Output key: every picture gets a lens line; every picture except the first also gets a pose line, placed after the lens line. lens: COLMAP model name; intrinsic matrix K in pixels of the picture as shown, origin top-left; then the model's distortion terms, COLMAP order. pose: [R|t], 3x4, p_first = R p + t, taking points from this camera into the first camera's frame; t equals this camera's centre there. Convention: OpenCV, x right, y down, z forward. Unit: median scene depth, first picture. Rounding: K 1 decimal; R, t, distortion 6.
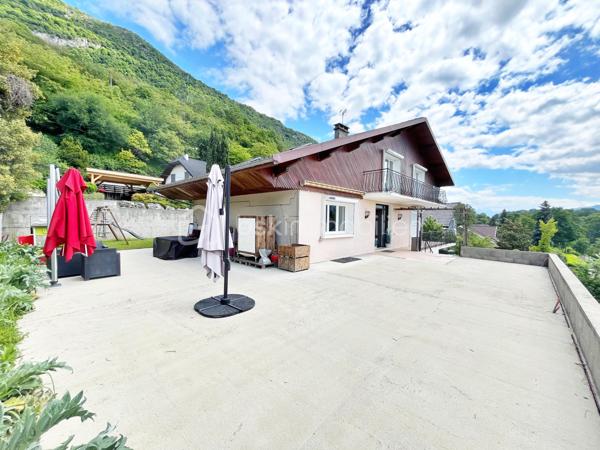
lens RADIAL K [[242.2, 0, 298.8], [0, 242.2, 222.4], [0, 0, 1]] dist [-0.003863, -0.000152]
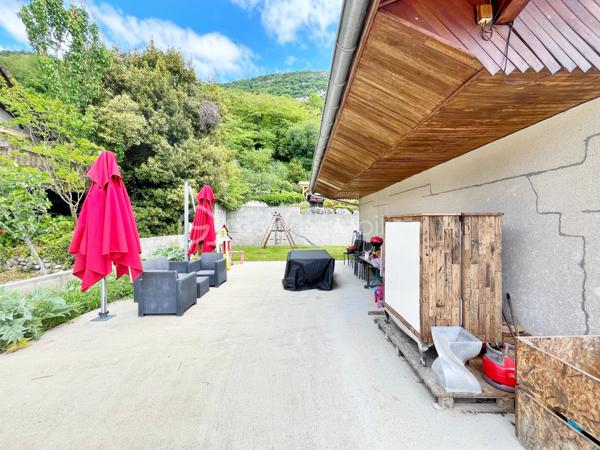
lens RADIAL K [[242.2, 0, 298.4], [0, 242.2, 225.4], [0, 0, 1]] dist [-0.003863, -0.000152]
pose [[0.680308, -0.003600, -0.732918, -0.017436], [-0.004054, 0.999954, -0.008675, -0.002748], [0.732916, 0.008873, 0.680262, 0.204943]]
